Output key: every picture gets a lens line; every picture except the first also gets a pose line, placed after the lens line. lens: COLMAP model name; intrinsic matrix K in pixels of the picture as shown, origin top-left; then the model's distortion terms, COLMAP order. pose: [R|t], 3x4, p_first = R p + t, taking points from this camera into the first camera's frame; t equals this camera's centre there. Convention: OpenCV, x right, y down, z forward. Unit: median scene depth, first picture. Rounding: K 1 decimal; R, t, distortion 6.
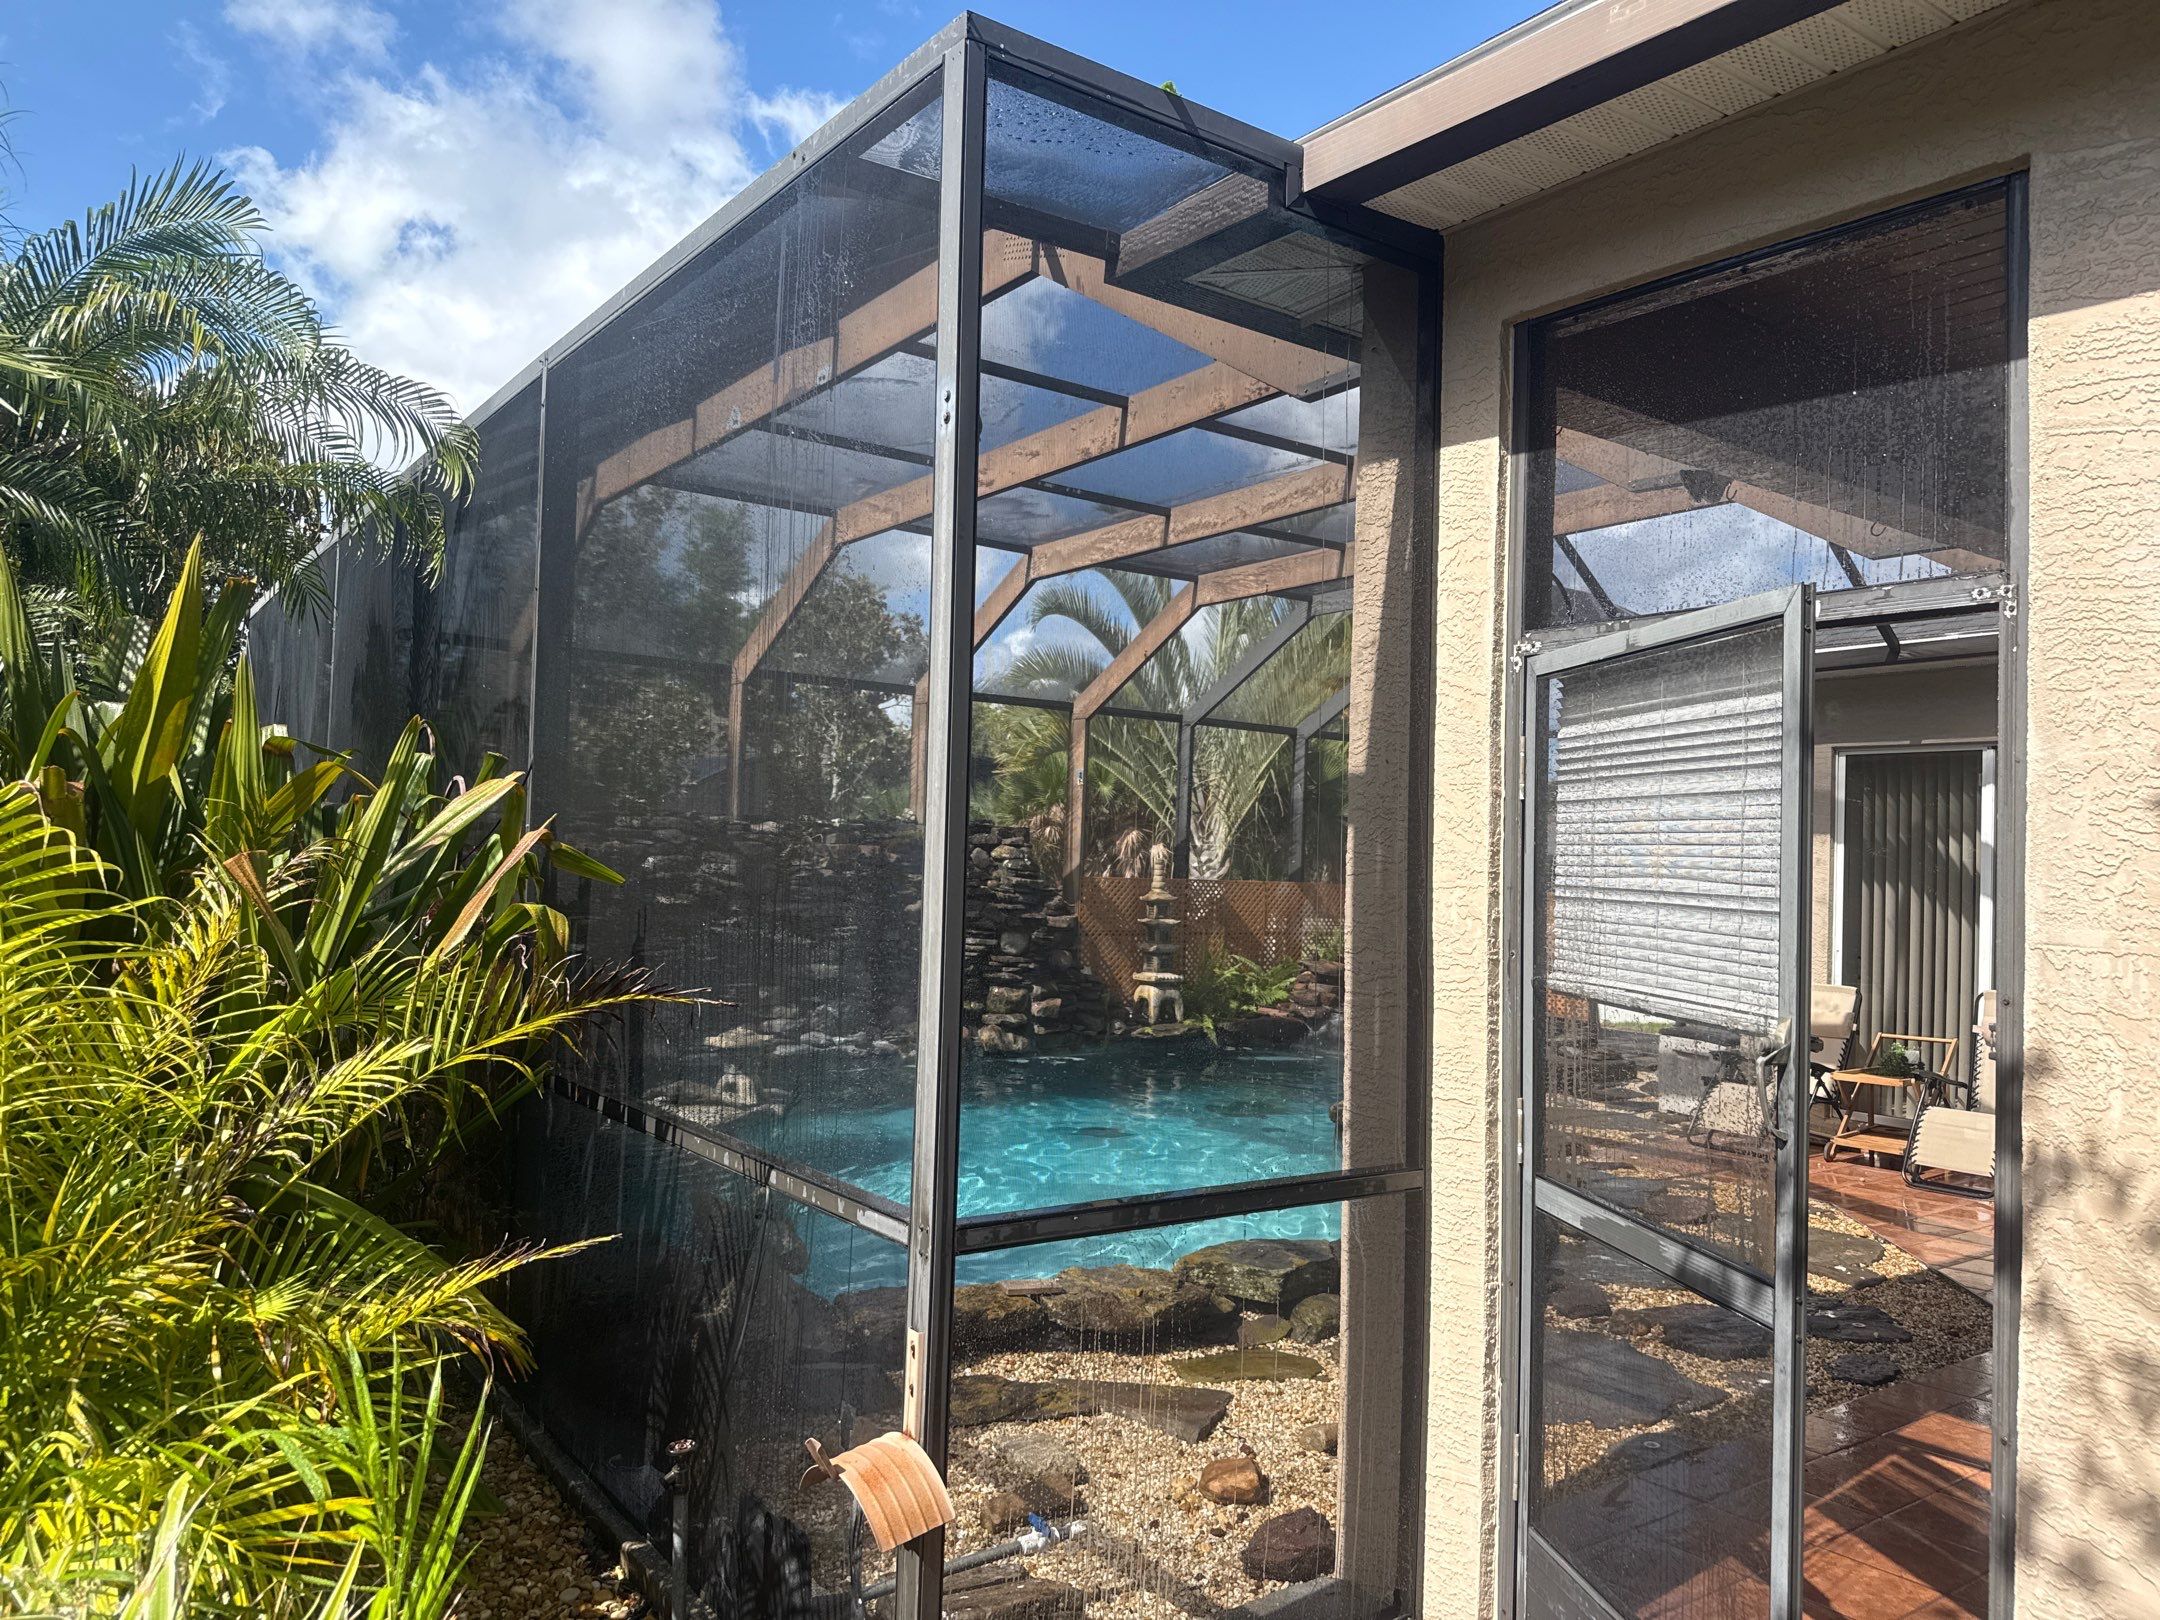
lens RADIAL K [[1497.0, 0, 1076.7], [0, 1497.0, 817.6], [0, 0, 1]] dist [0.108130, -0.154433]
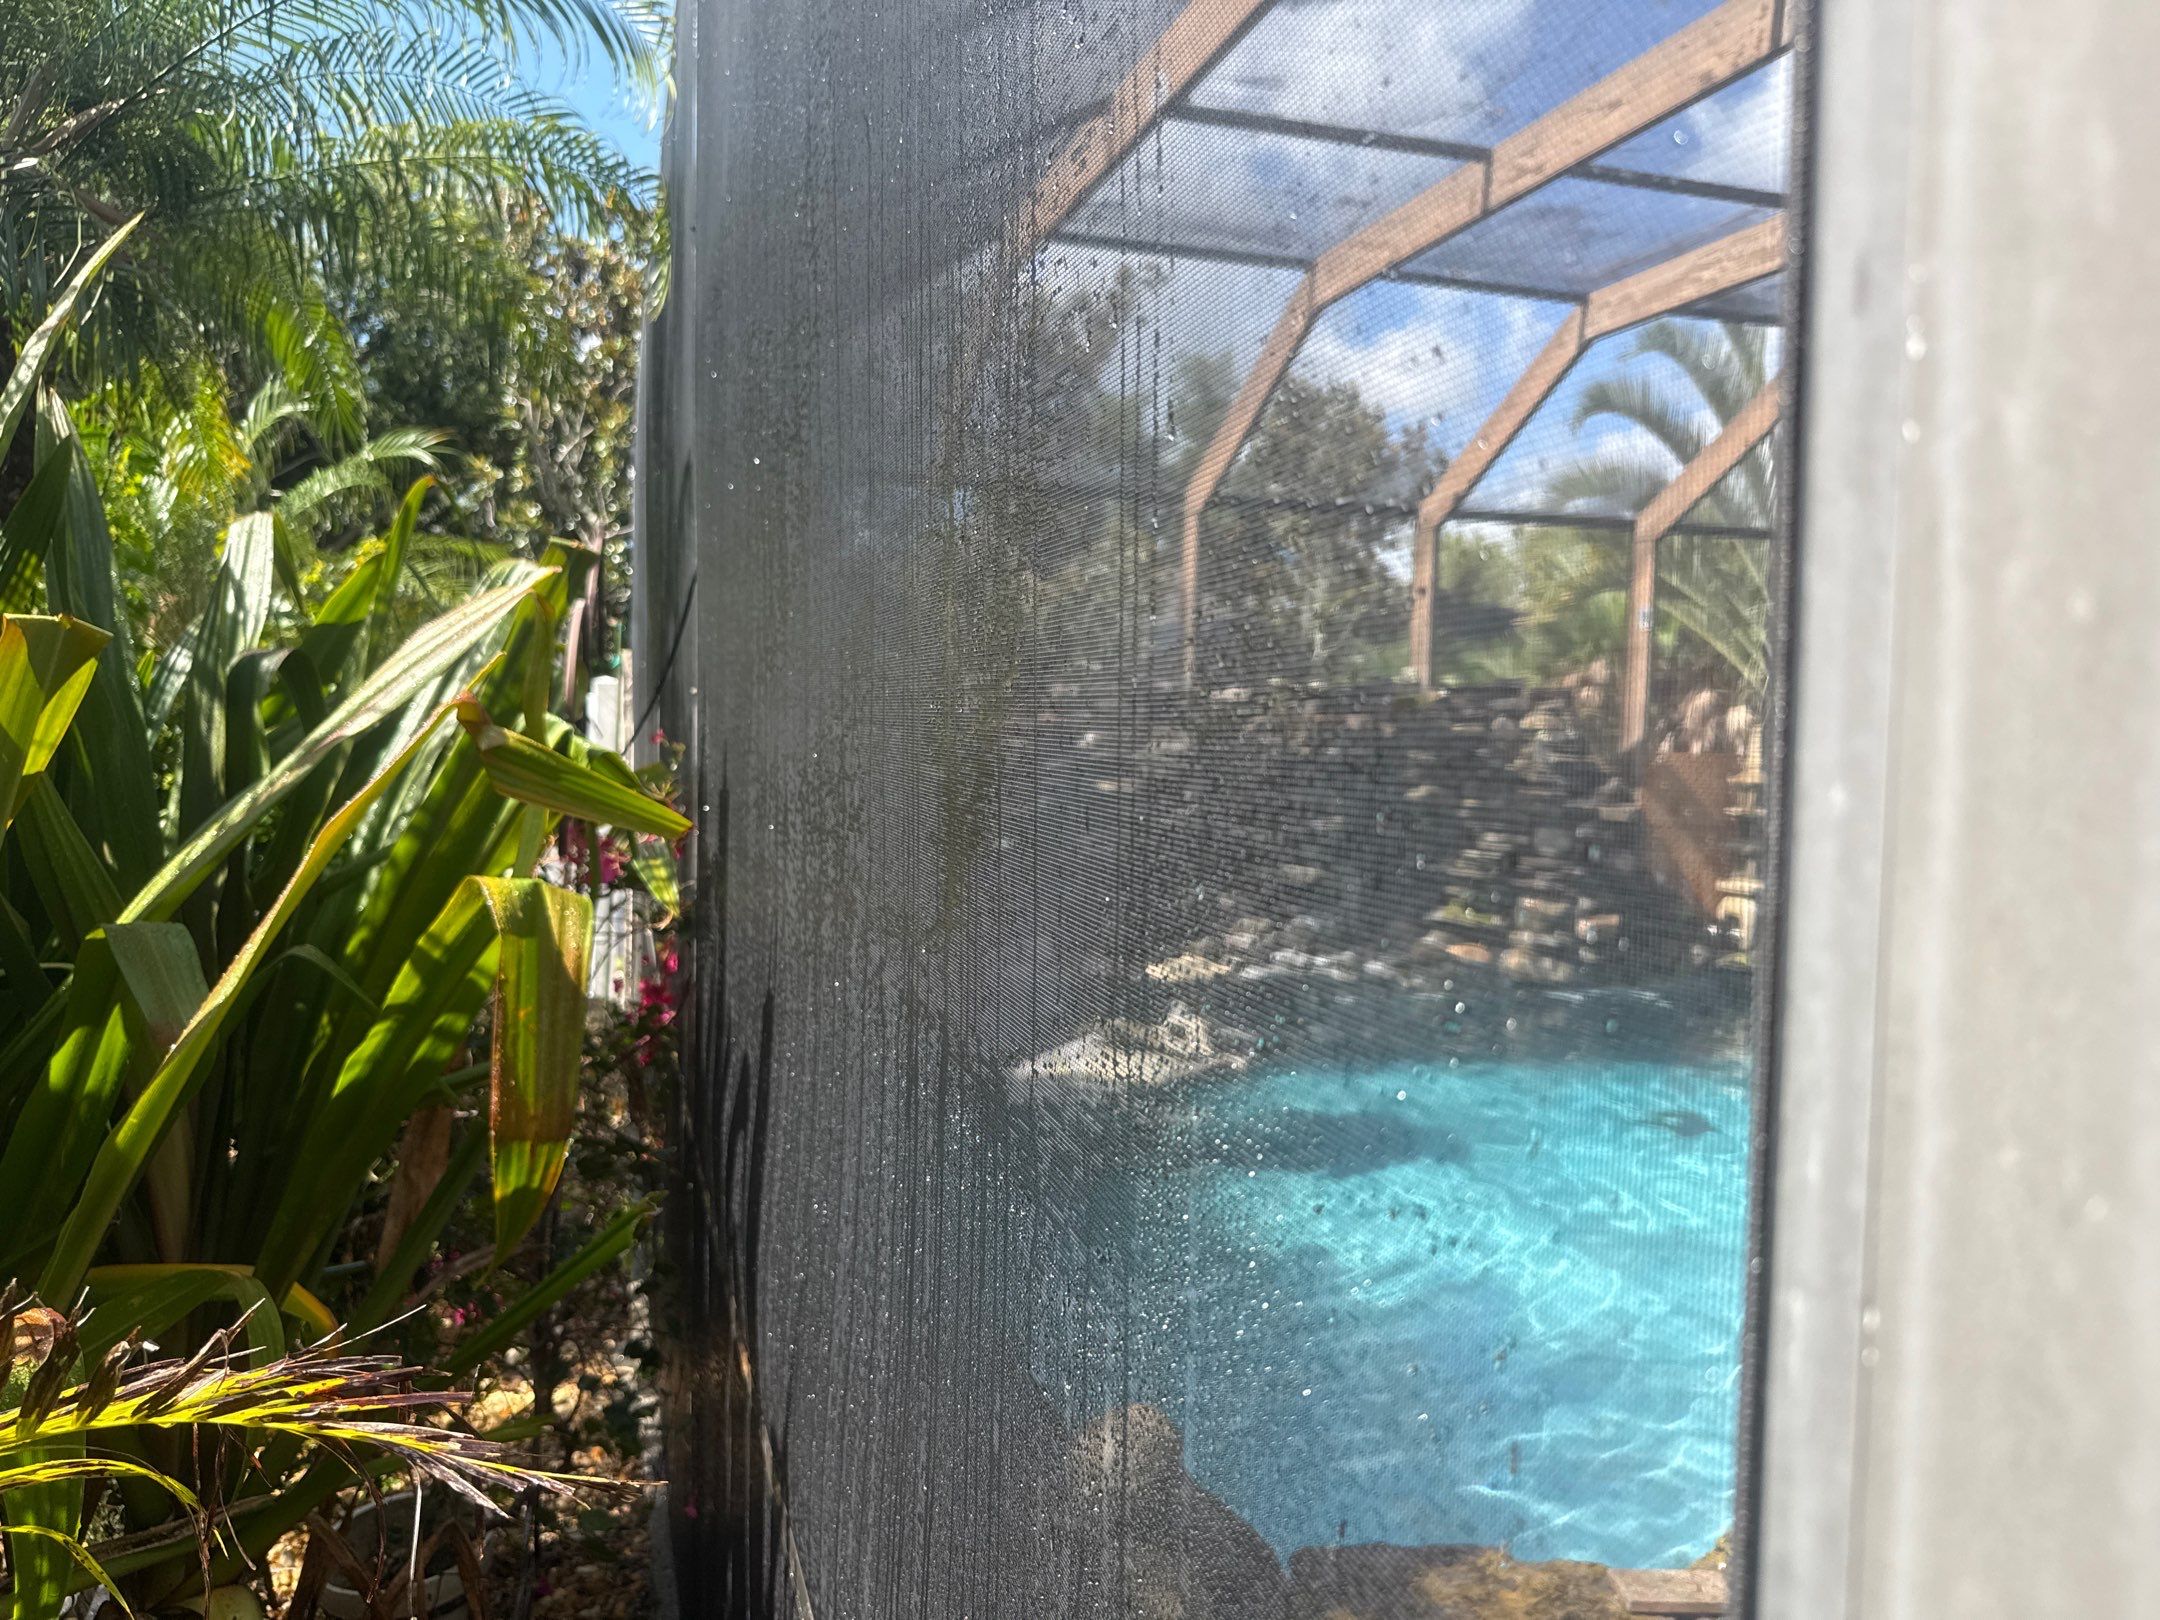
lens RADIAL K [[1543.7, 0, 1078.8], [0, 1543.7, 802.9], [0, 0, 1]] dist [0.112471, -0.152816]
pose [[0.949429, 0.004845, -0.313946, -0.028722], [0.018870, 0.997193, 0.072454, 0.003511], [0.313416, -0.074714, 0.946672, 0.236381]]
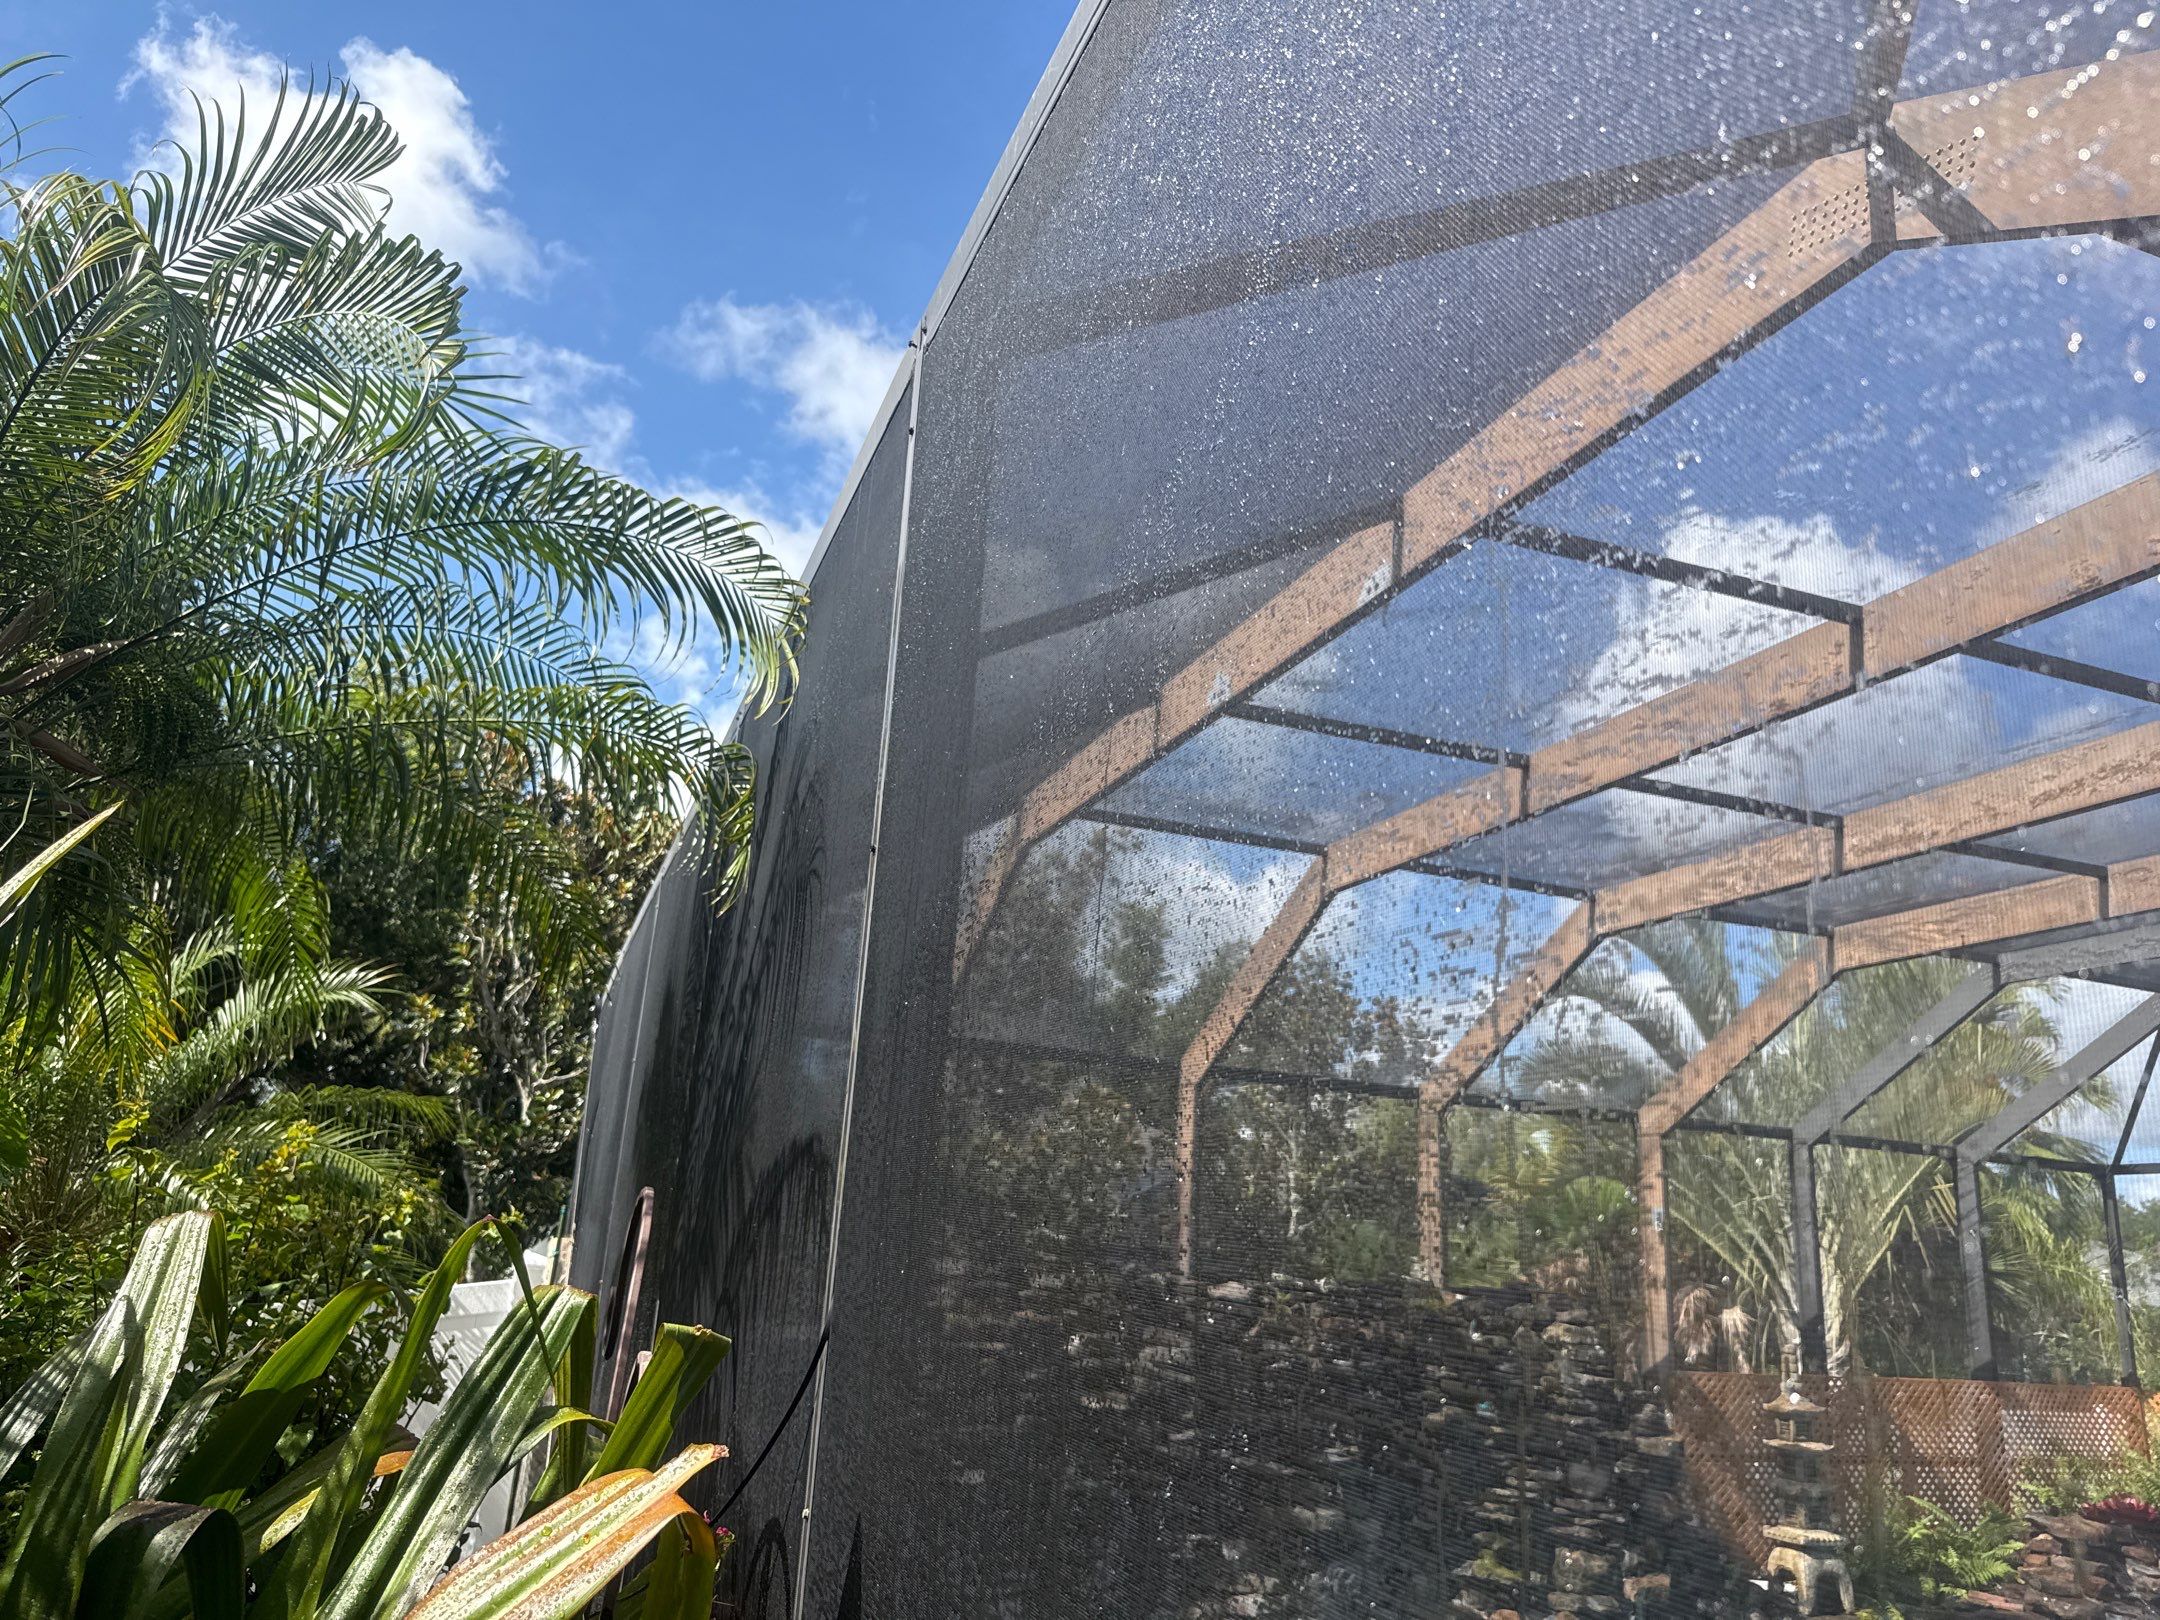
lens RADIAL K [[1547.9, 0, 1099.7], [0, 1547.9, 805.0], [0, 0, 1]] dist [0.034502, -0.045999]
pose [[0.968708, -0.051032, -0.242900, -0.091807], [-0.015320, 0.964475, -0.263728, -0.026133], [0.247730, 0.259197, 0.933513, 0.290372]]
